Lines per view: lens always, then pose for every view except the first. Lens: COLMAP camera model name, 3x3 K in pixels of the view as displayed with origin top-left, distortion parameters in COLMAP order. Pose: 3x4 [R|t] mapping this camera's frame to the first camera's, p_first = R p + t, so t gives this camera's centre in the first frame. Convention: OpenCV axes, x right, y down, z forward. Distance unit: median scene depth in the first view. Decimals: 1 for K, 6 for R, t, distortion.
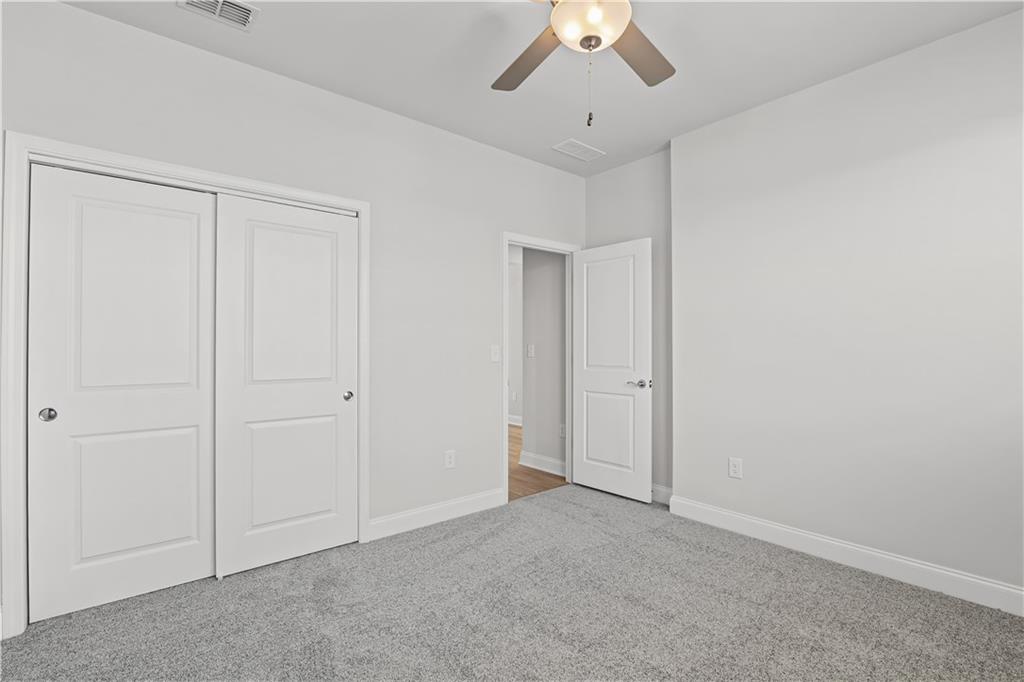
lens RADIAL K [[470.2, 0, 512.0], [0, 470.2, 341.0], [0, 0, 1]] dist [-0.017926, -0.000555]
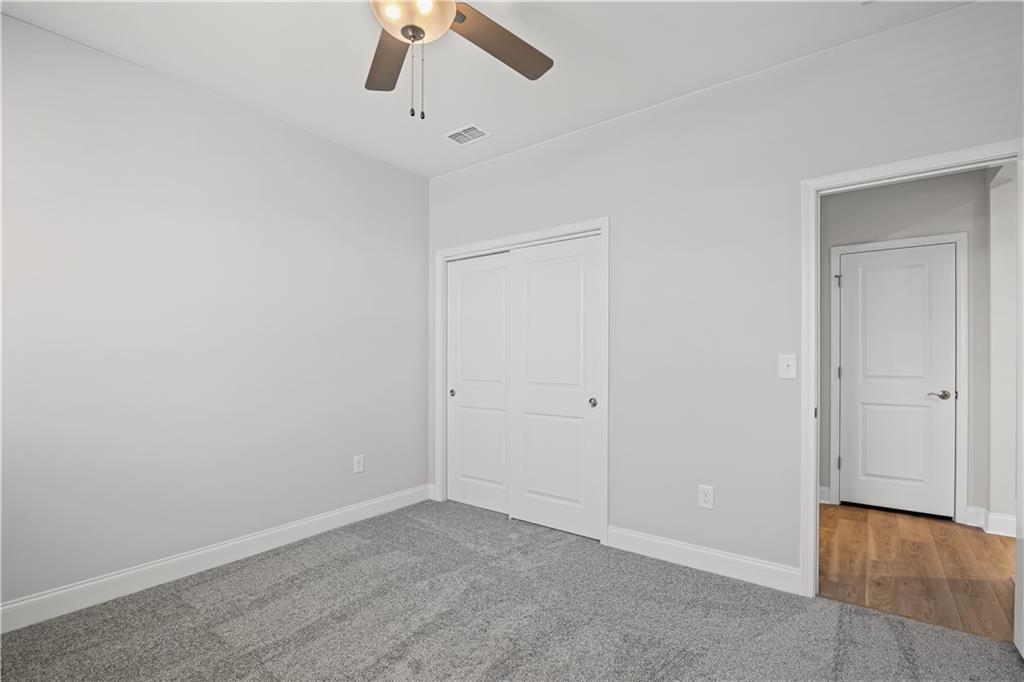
lens RADIAL K [[471.0, 0, 513.2], [0, 471.0, 358.1], [0, 0, 1]] dist [-0.028655, -0.000303]
pose [[0.218520, 0.000131, -0.975833, 0.803125], [0.011883, 0.999925, 0.002795, 0.011958], [0.975760, -0.012207, 0.218502, 0.707790]]
